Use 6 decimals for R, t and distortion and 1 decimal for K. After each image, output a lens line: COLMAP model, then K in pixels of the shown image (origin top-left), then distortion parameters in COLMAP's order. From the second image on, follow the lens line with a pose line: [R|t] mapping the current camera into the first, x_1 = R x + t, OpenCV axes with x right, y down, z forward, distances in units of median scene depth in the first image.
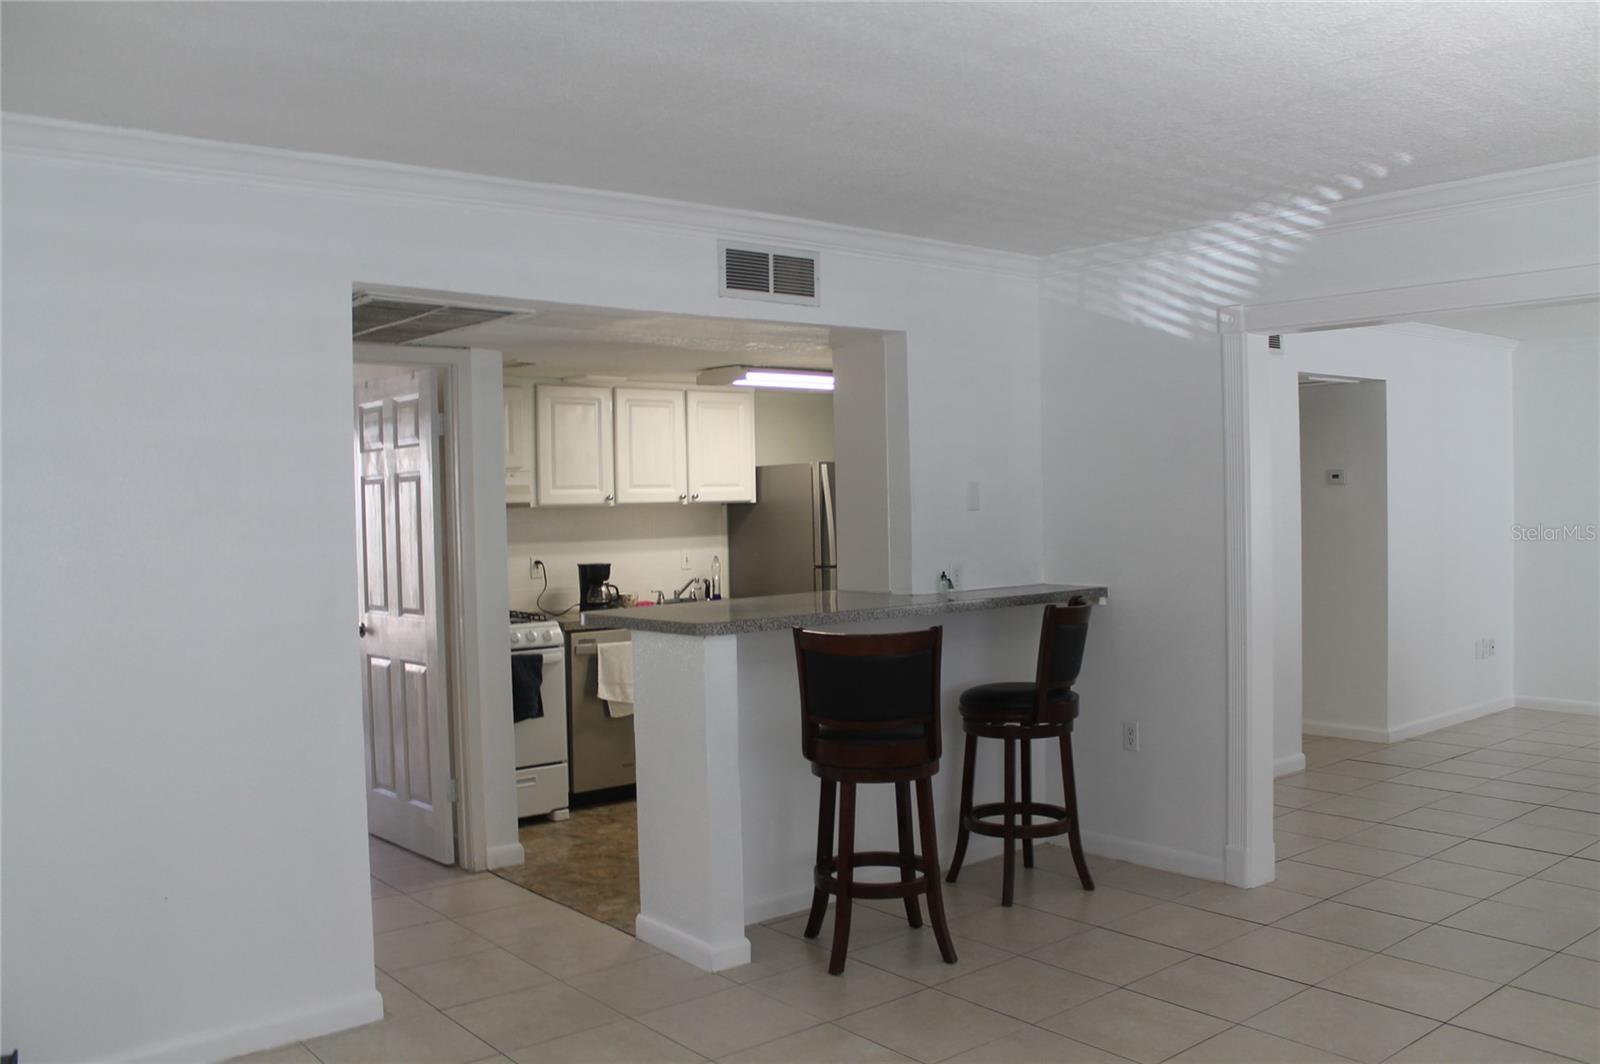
lens RADIAL K [[1351.9, 0, 796.0], [0, 1351.9, 533.6], [0, 0, 1]] dist [-0.121753, 0.037857]
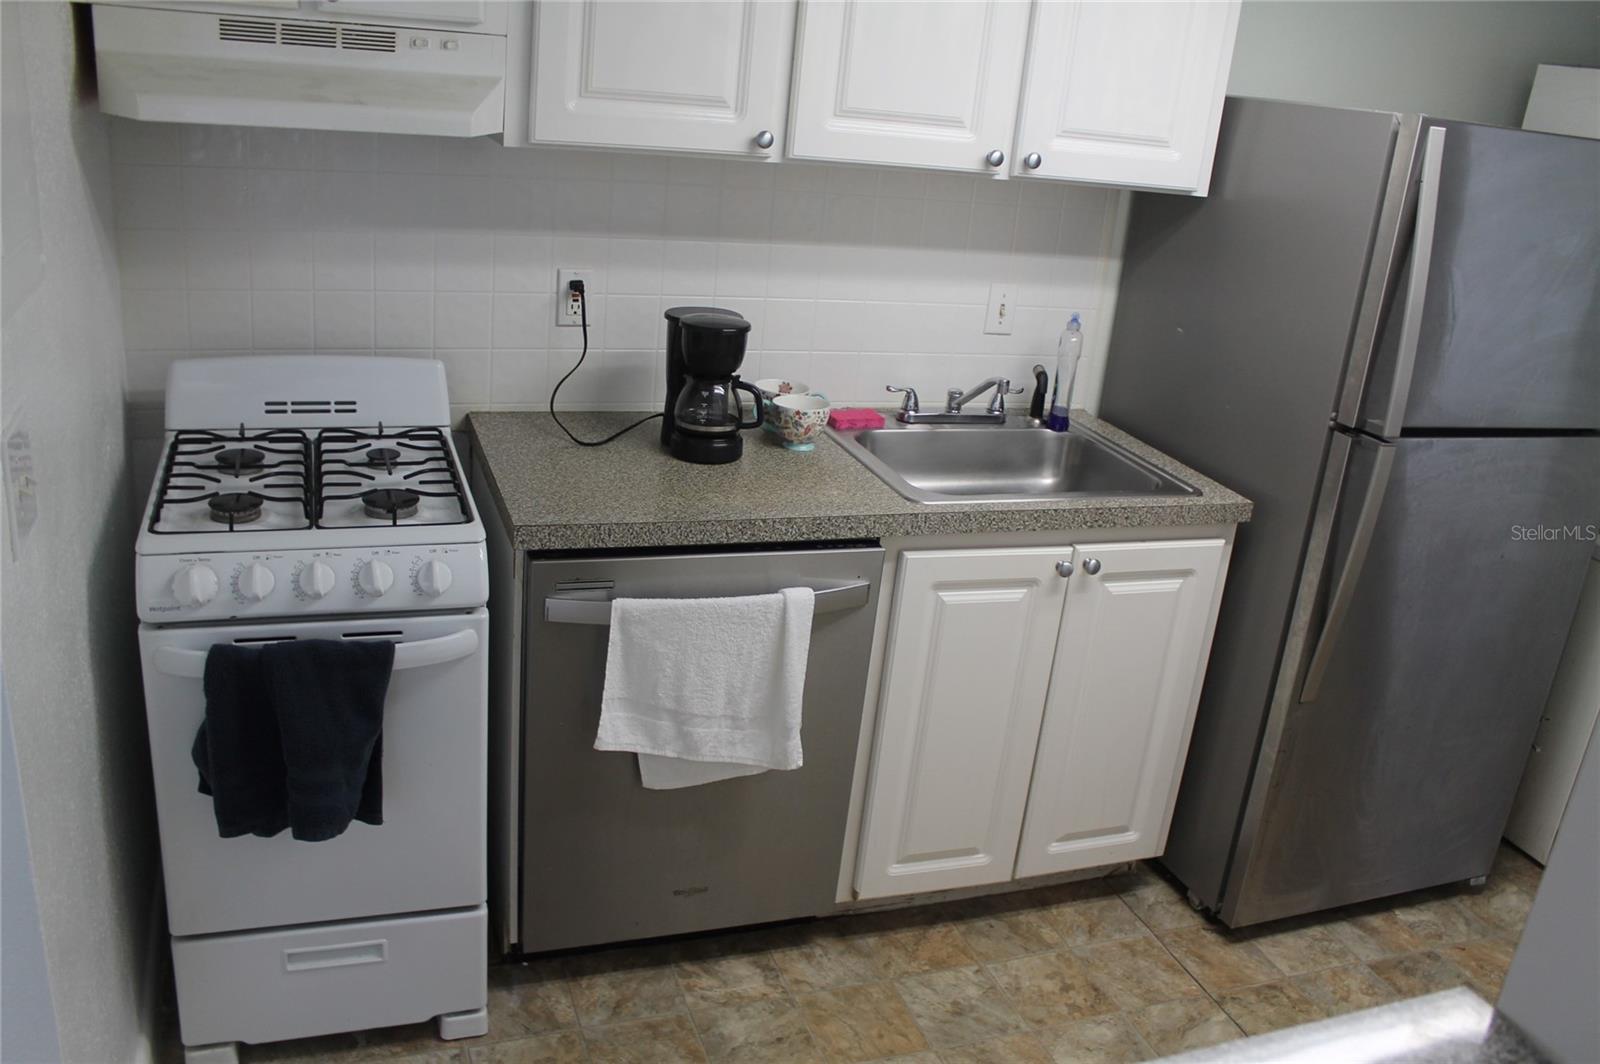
lens RADIAL K [[1351.9, 0, 803.0], [0, 1351.9, 518.3], [0, 0, 1]] dist [-0.121753, 0.037857]
pose [[0.935733, 0.217489, -0.277674, -0.014305], [-0.124658, 0.940377, 0.316467, -0.044310], [0.329946, -0.261515, 0.907053, 0.662830]]
